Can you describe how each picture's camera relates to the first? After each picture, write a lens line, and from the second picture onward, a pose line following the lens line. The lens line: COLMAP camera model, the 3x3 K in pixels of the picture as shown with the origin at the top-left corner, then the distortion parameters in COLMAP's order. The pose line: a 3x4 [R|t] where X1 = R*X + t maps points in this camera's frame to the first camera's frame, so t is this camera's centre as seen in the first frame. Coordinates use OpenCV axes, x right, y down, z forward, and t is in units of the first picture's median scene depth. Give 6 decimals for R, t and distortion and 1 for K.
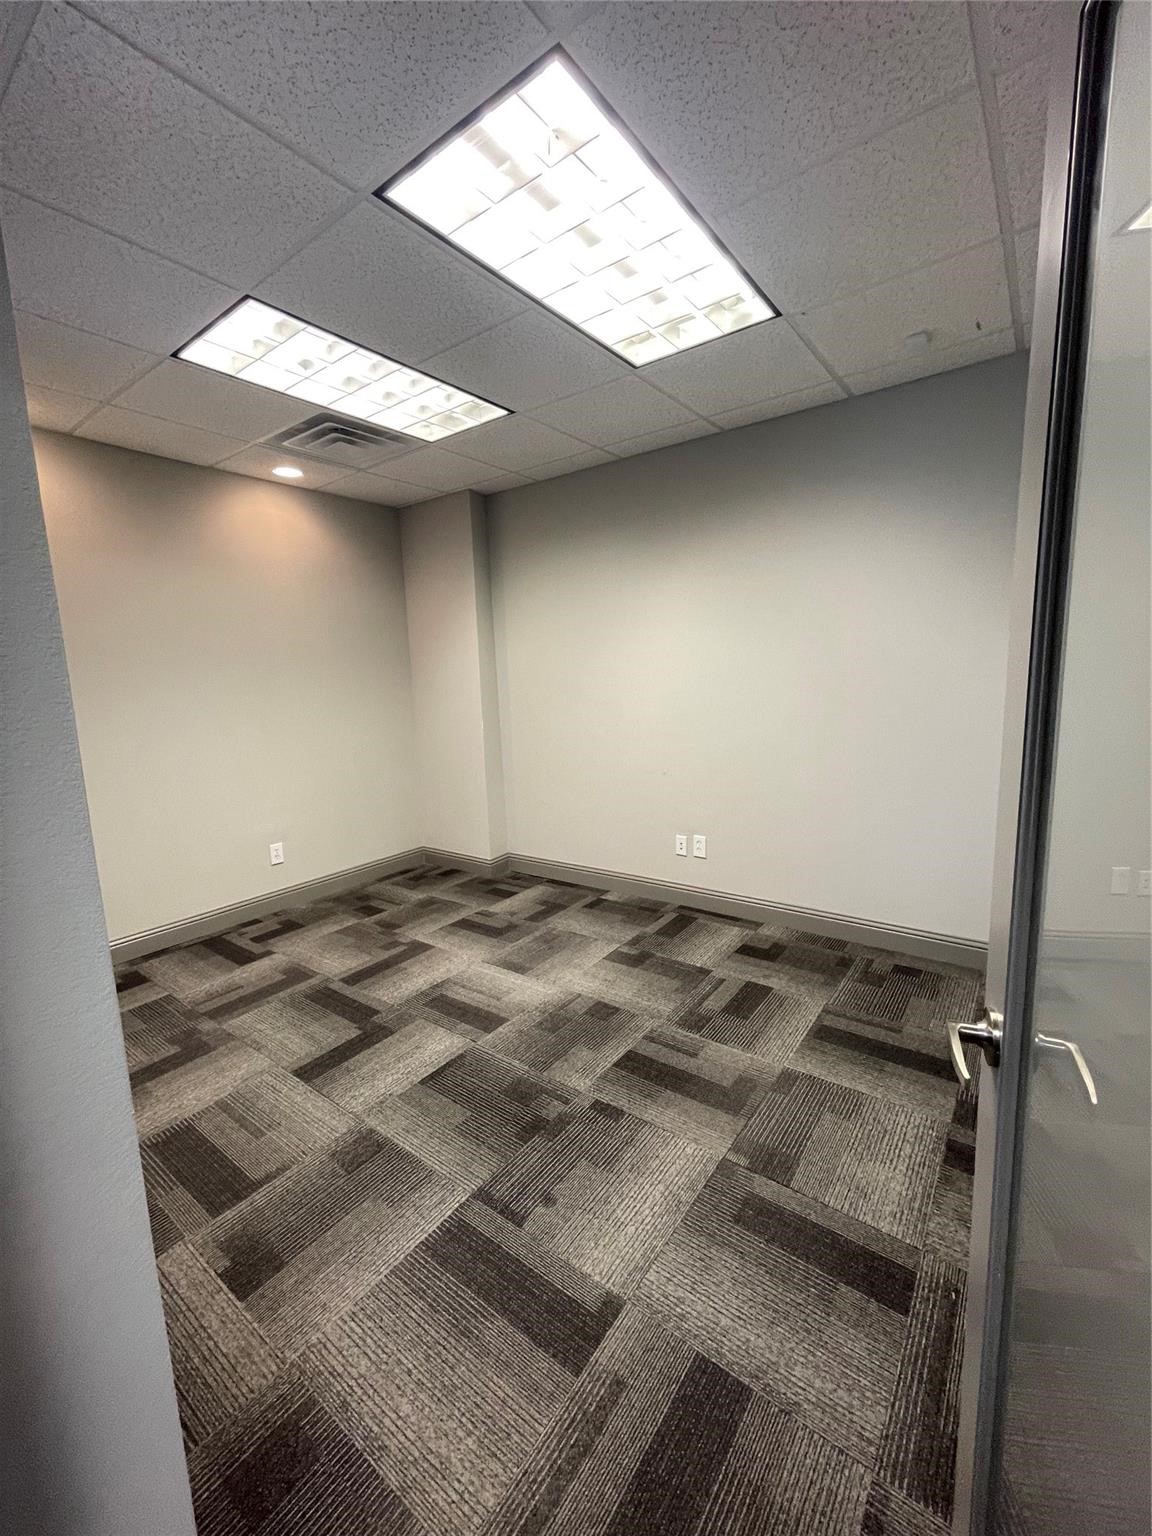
lens RADIAL K [[623.4, 0, 580.3], [0, 623.4, 759.7], [0, 0, 1]] dist [0.010849, 0.000628]
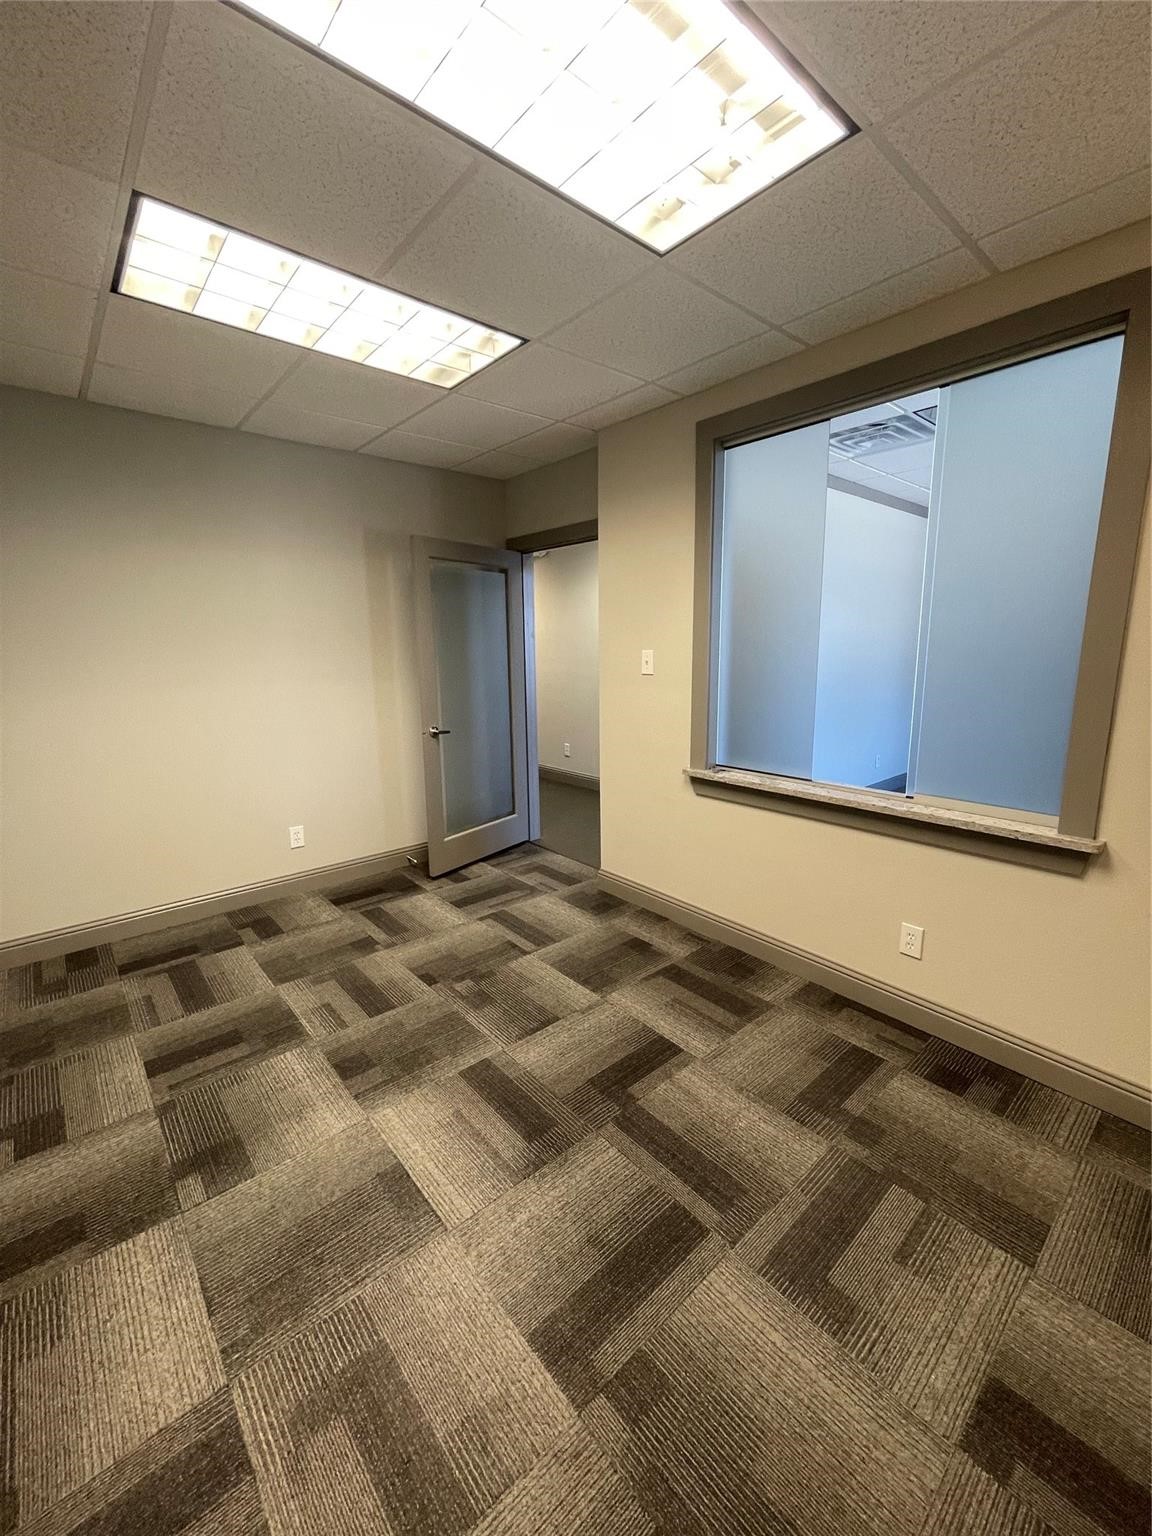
lens RADIAL K [[623.4, 0, 580.3], [0, 623.4, 759.7], [0, 0, 1]] dist [0.010849, 0.000628]
pose [[-0.977010, 0.004238, 0.213153, -0.531077], [0.072535, 0.946765, 0.313648, -0.281052], [-0.200477, 0.321898, -0.925306, 1.870725]]
